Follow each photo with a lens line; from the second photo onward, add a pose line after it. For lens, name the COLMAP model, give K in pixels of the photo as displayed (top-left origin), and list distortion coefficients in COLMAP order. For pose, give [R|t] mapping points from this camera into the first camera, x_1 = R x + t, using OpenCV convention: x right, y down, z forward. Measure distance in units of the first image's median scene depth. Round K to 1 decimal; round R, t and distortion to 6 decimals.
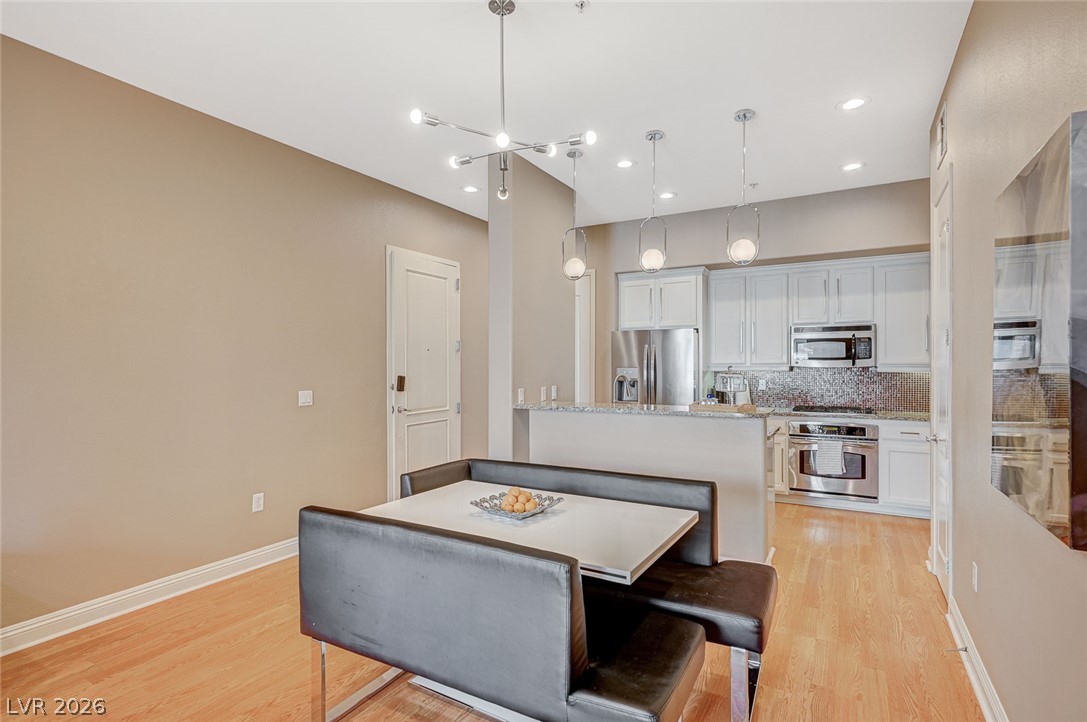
lens RADIAL K [[532.6, 0, 543.5], [0, 532.6, 361.0], [0, 0, 1]] dist [-0.002715, 0.000040]
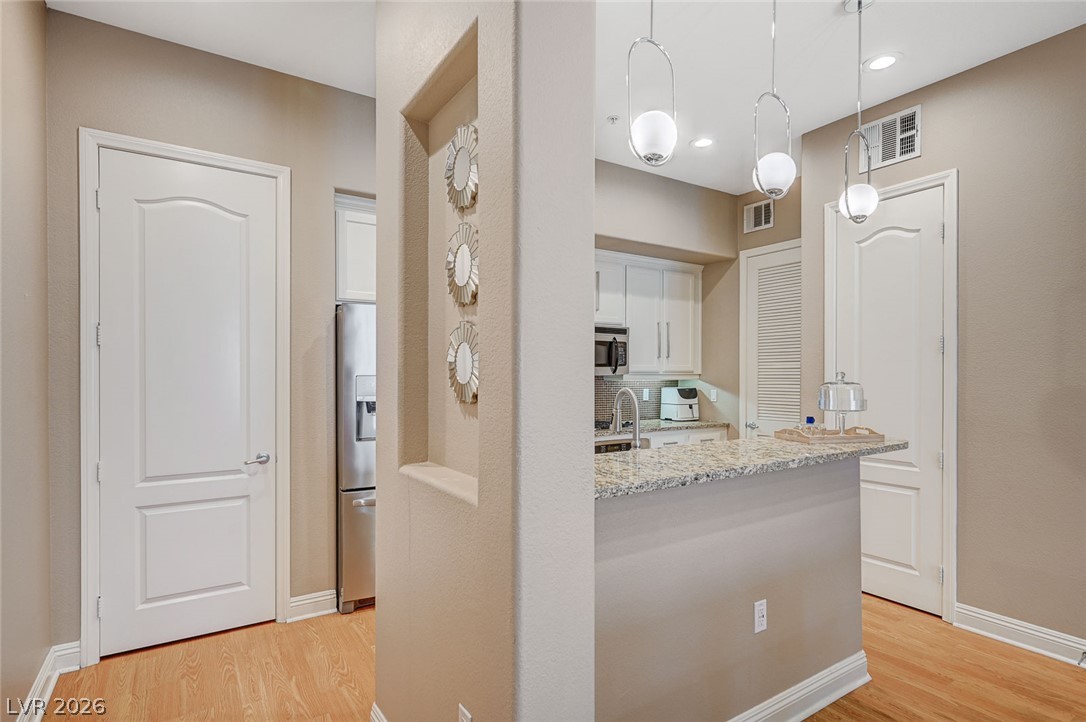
lens RADIAL K [[554.1, 0, 544.8], [0, 554.1, 377.0], [0, 0, 1]] dist [-0.000145, -0.000178]
pose [[0.447115, -0.004353, 0.894466, -0.285087], [-0.007933, 0.999930, 0.008832, 0.007575], [-0.894441, -0.011045, 0.447049, 0.689734]]
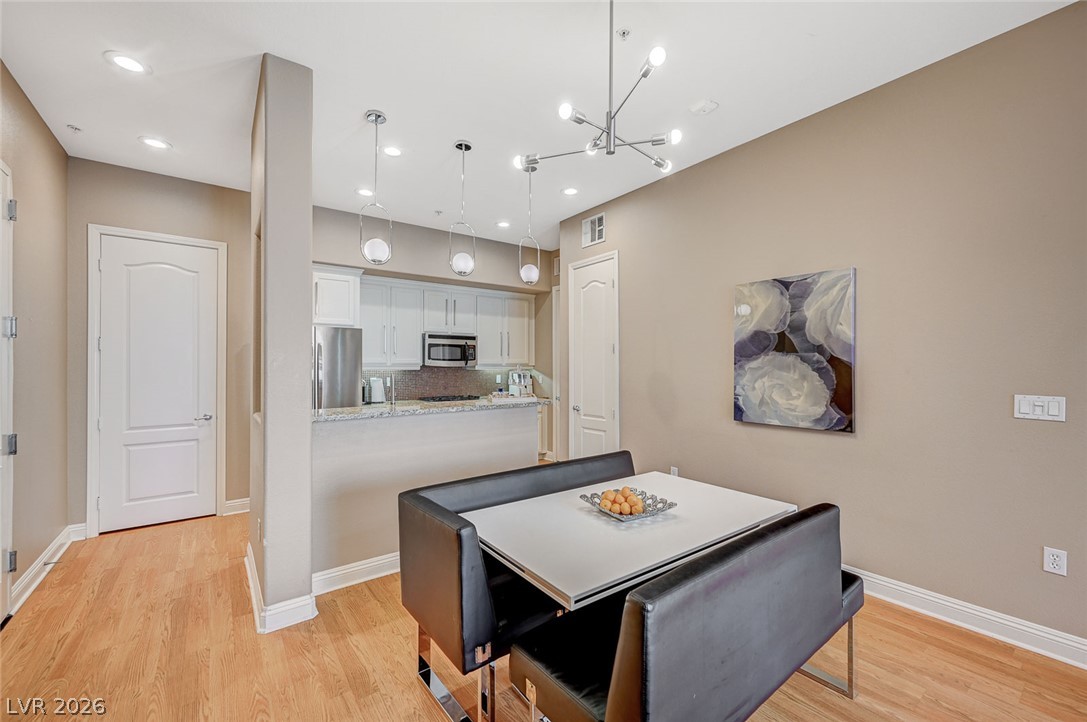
lens RADIAL K [[440.2, 0, 547.9], [0, 440.2, 362.2], [0, 0, 1]] dist [0.000539, 0.000073]
pose [[0.384554, 0.006324, 0.923081, -0.381314], [-0.005113, 0.999976, -0.004721, 0.005342], [-0.923088, -0.002904, 0.384577, 0.366856]]
